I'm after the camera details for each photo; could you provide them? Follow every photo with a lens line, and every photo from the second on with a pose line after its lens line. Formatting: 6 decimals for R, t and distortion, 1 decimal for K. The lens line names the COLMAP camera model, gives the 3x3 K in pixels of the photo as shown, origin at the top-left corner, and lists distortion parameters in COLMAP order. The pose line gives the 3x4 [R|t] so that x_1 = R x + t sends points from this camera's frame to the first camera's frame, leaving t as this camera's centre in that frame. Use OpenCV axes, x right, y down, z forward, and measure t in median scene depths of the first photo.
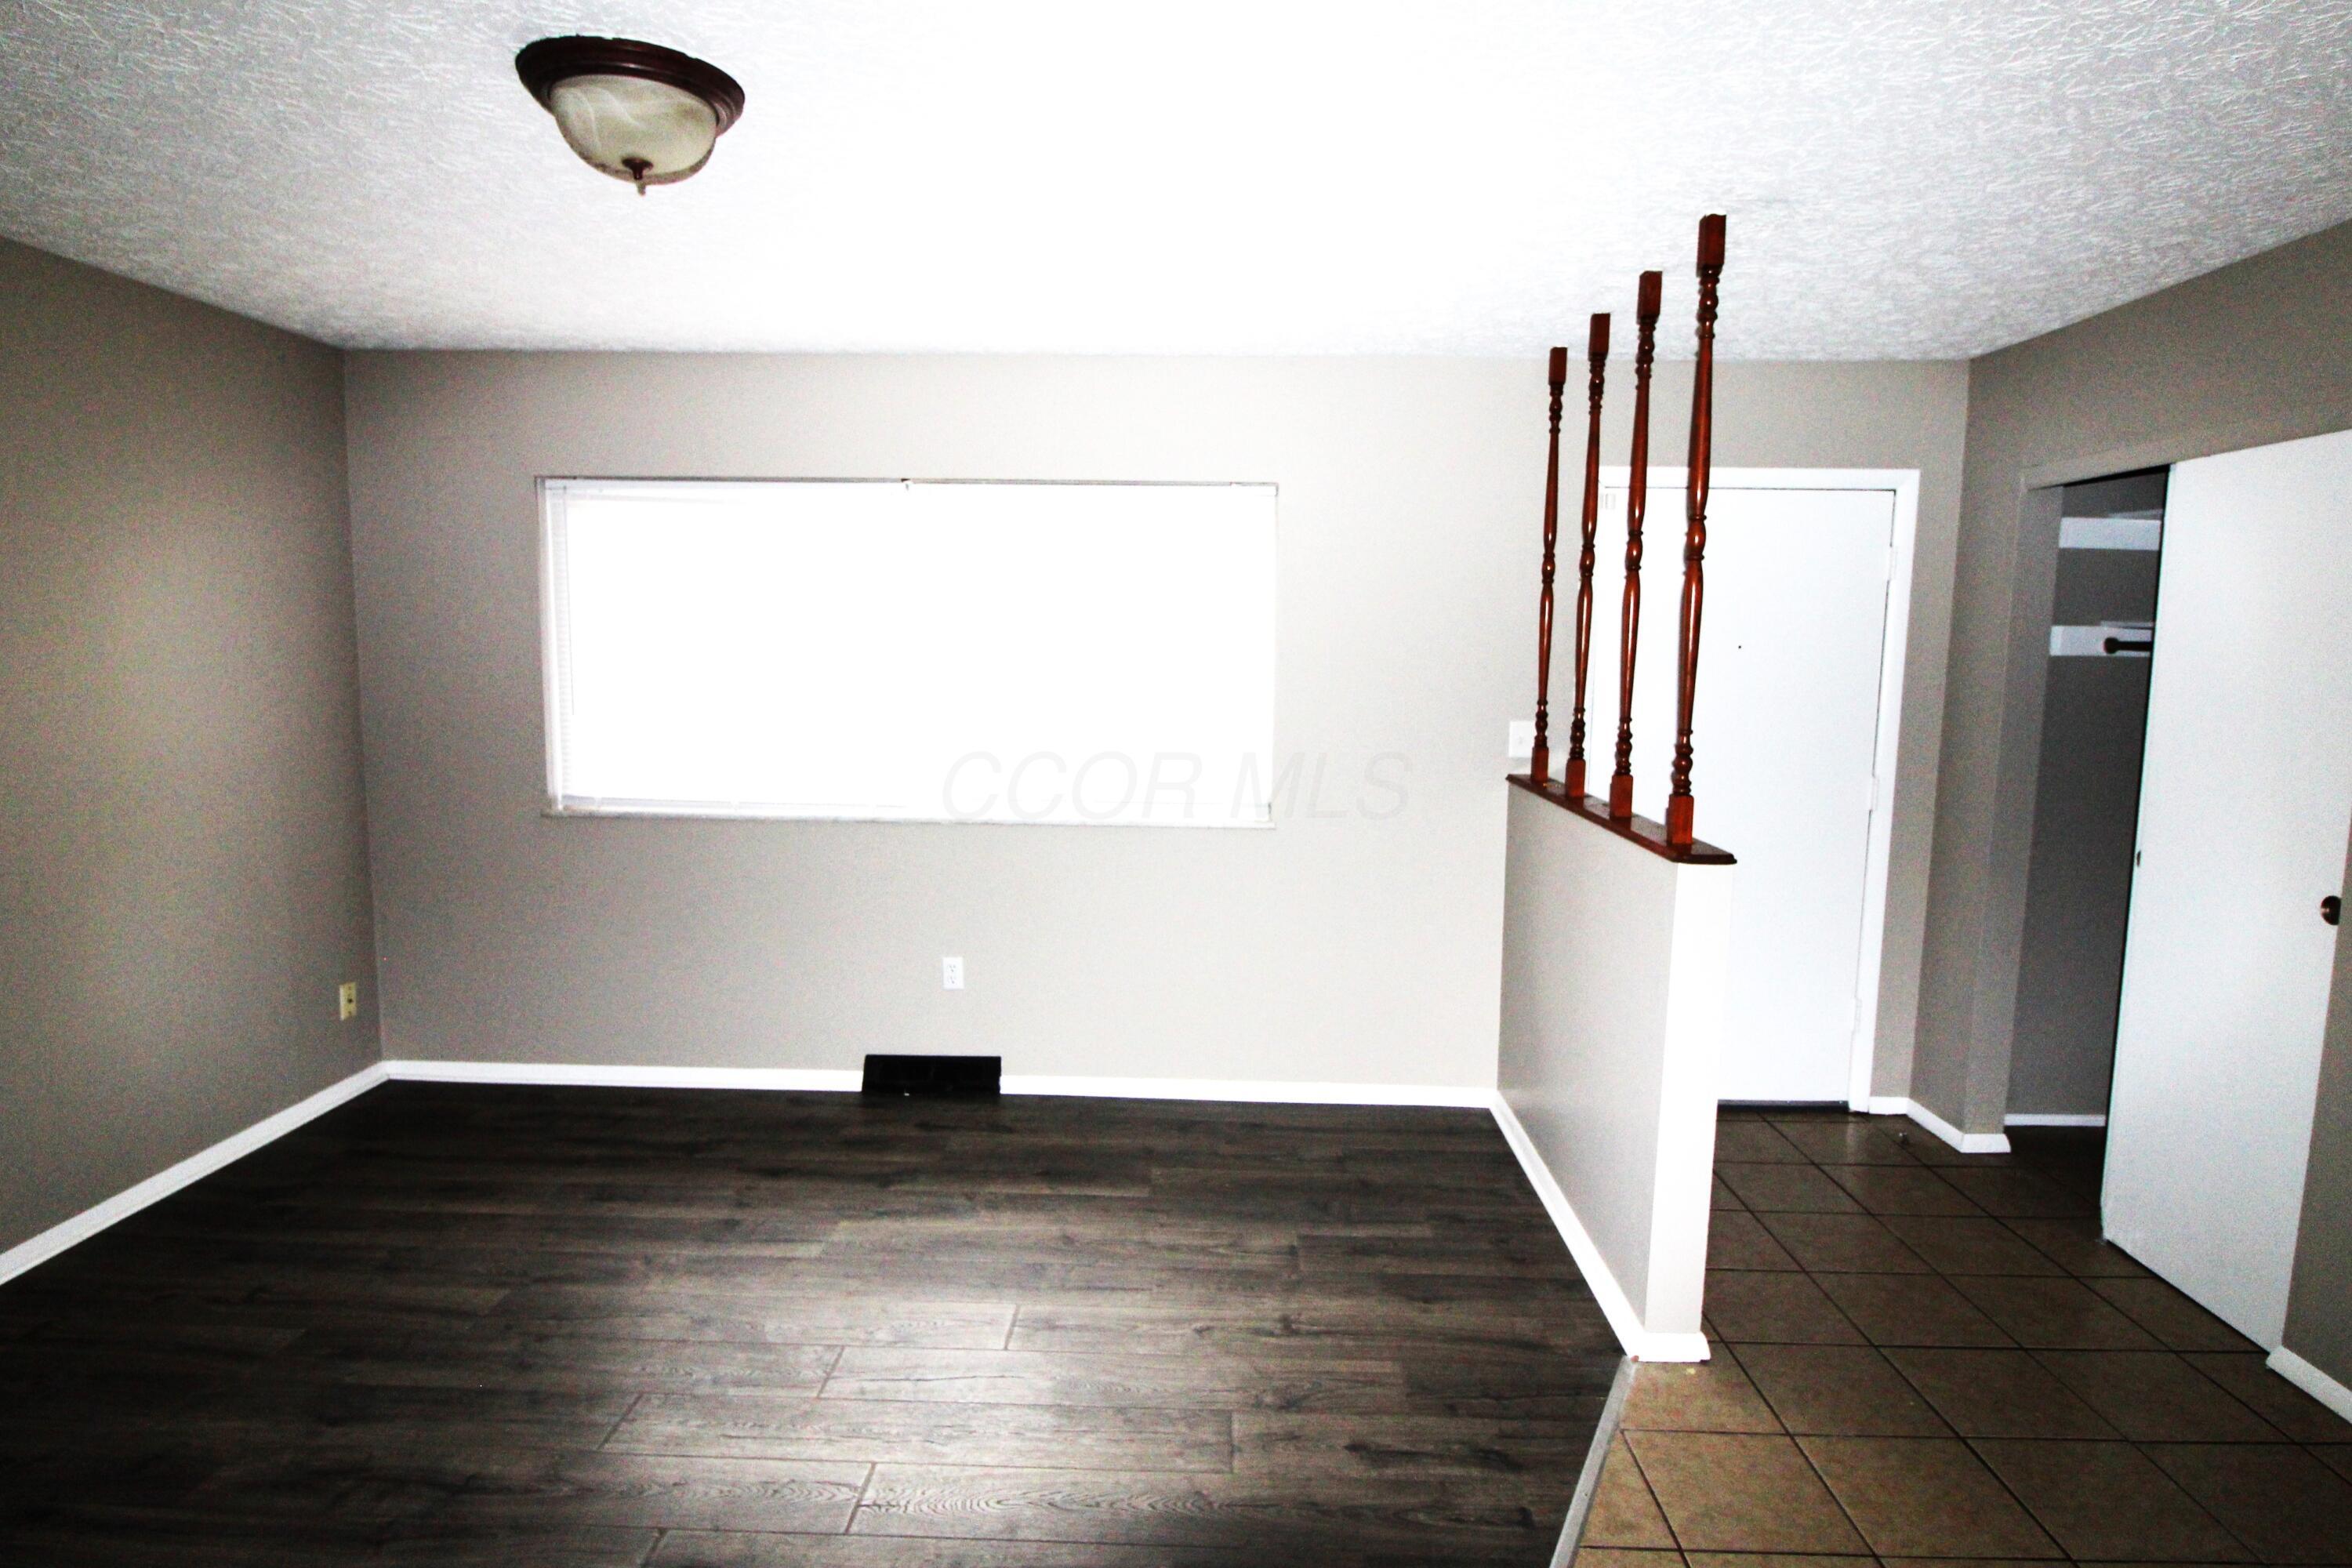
lens RADIAL K [[1255.5, 0, 1176.0], [0, 1255.5, 784.0], [0, 0, 1]] dist [0.005092, -0.000333]
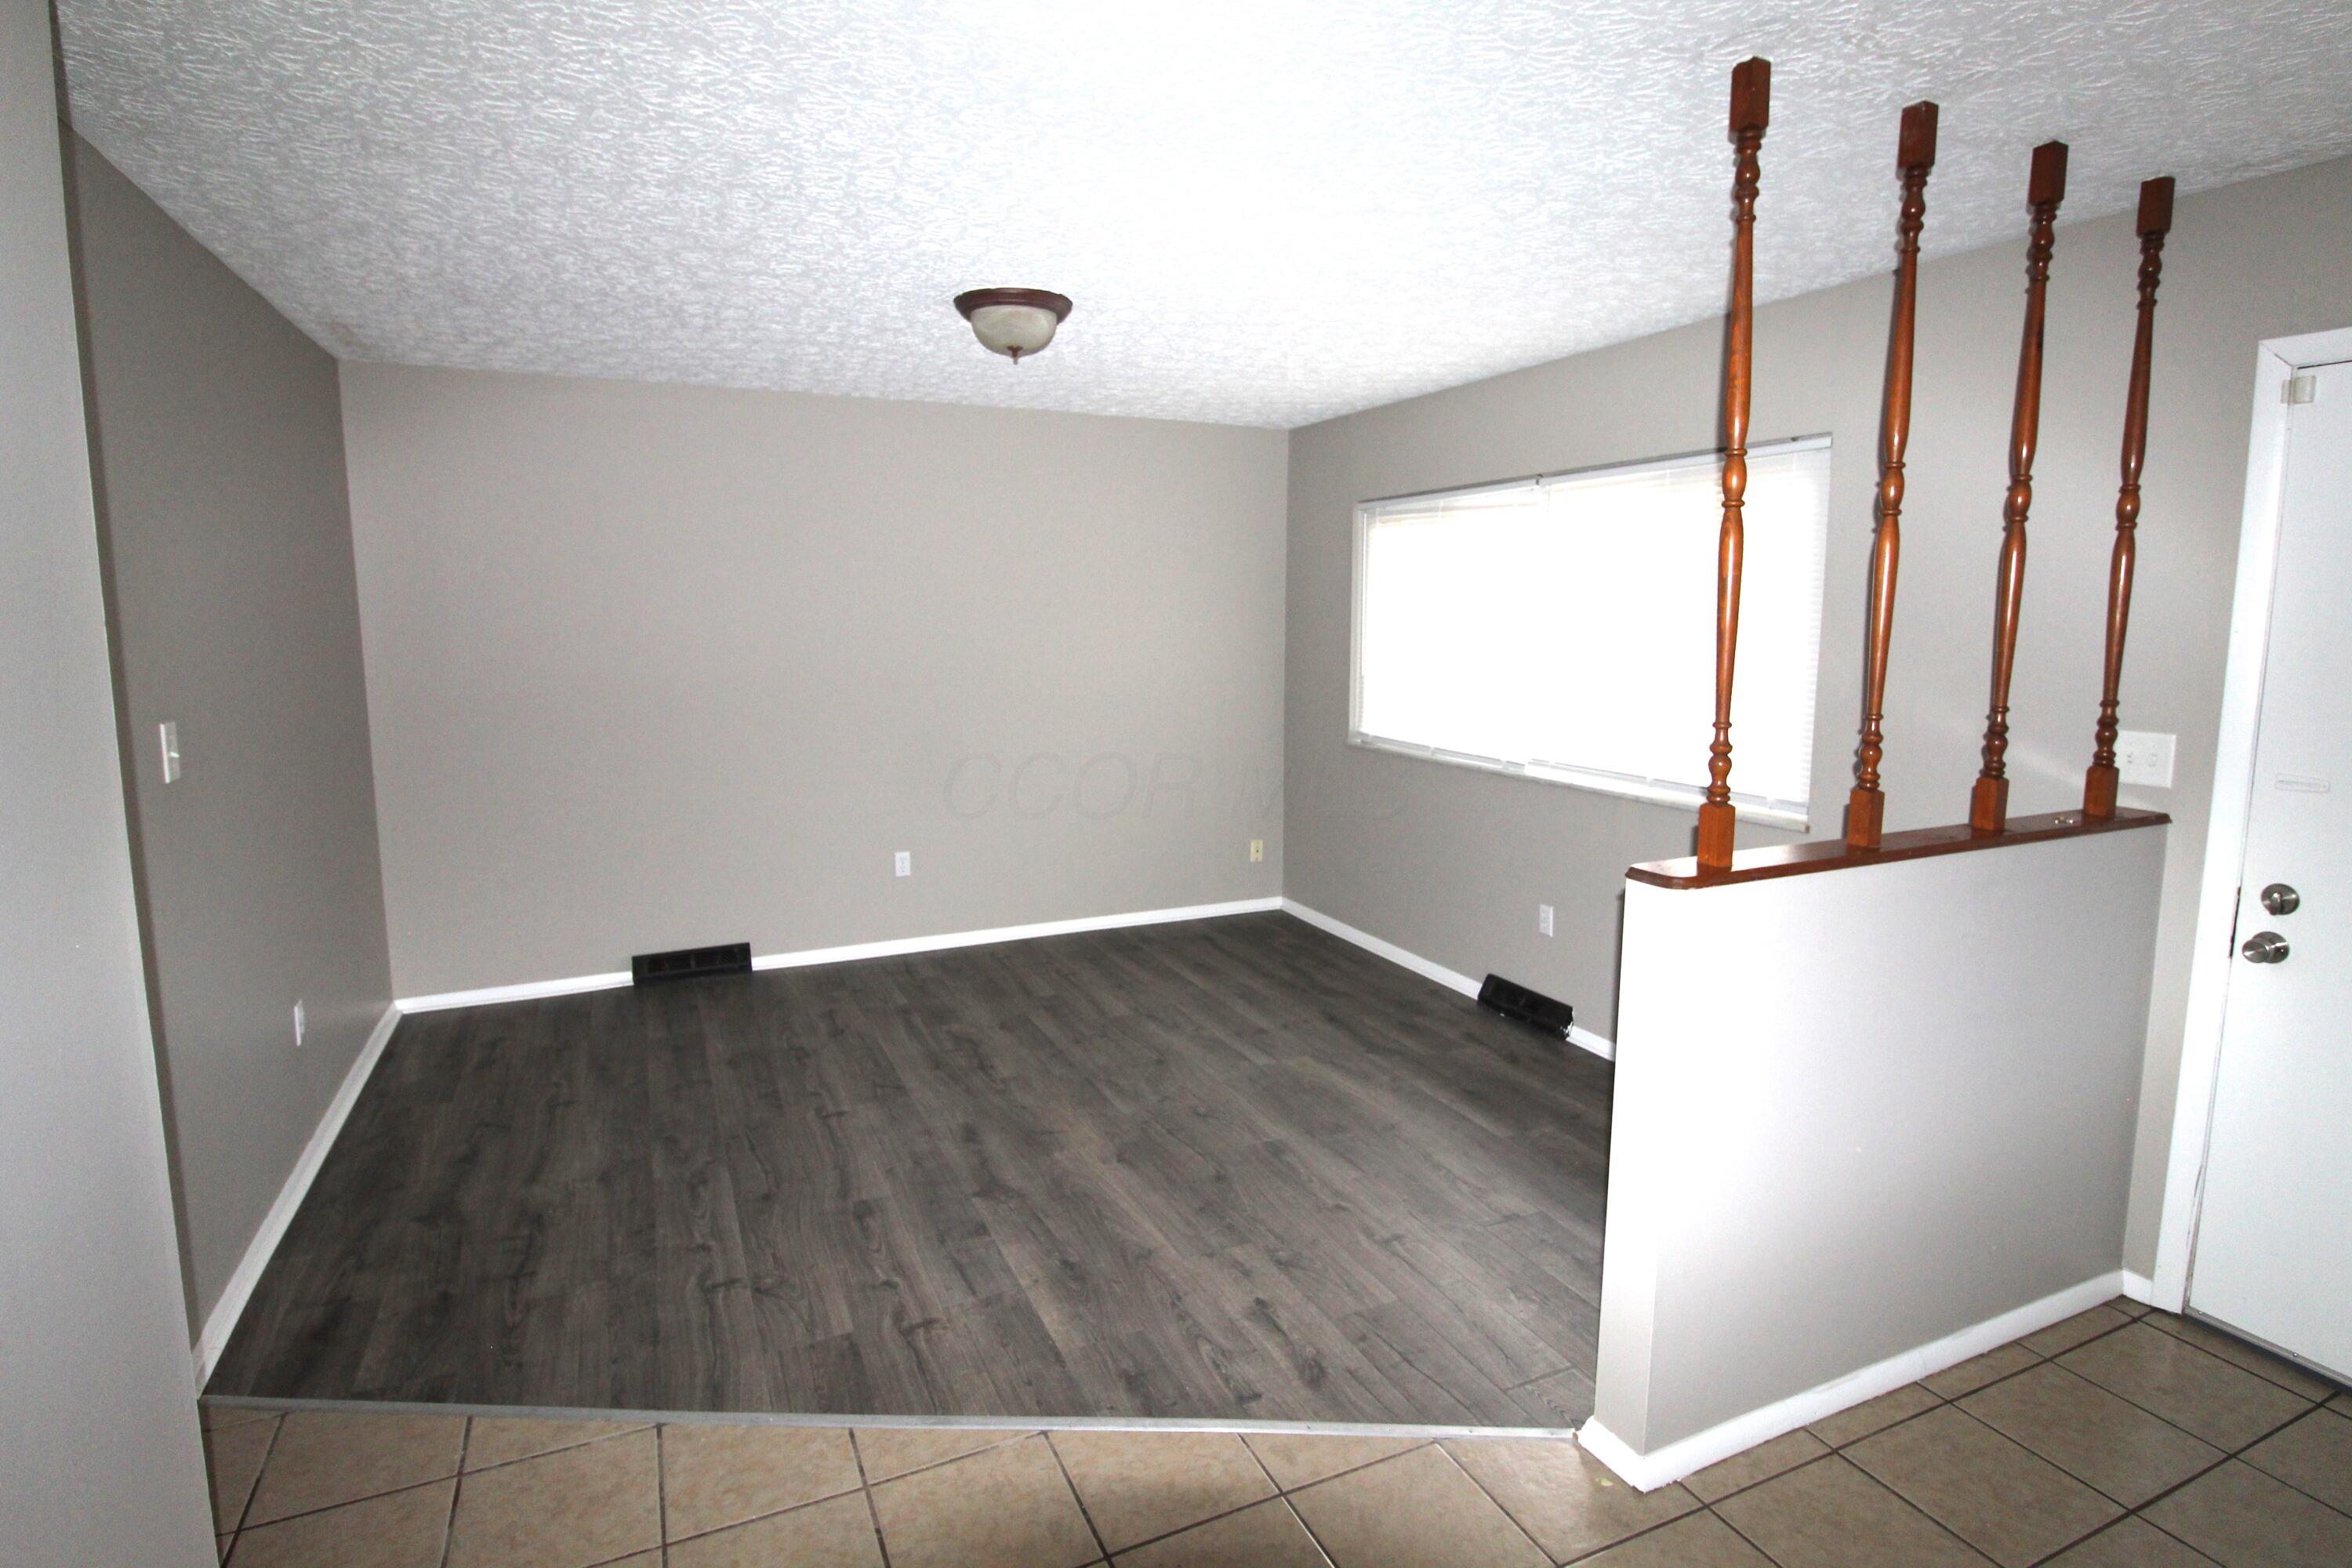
lens RADIAL K [[1202.1, 0, 1185.4], [0, 1202.1, 770.0], [0, 0, 1]] dist [0.004859, 0.000216]
pose [[0.446758, 0.106931, -0.888241, 0.726519], [-0.103825, 0.992320, 0.067240, -0.022258], [0.888610, 0.062182, 0.454430, 0.274527]]
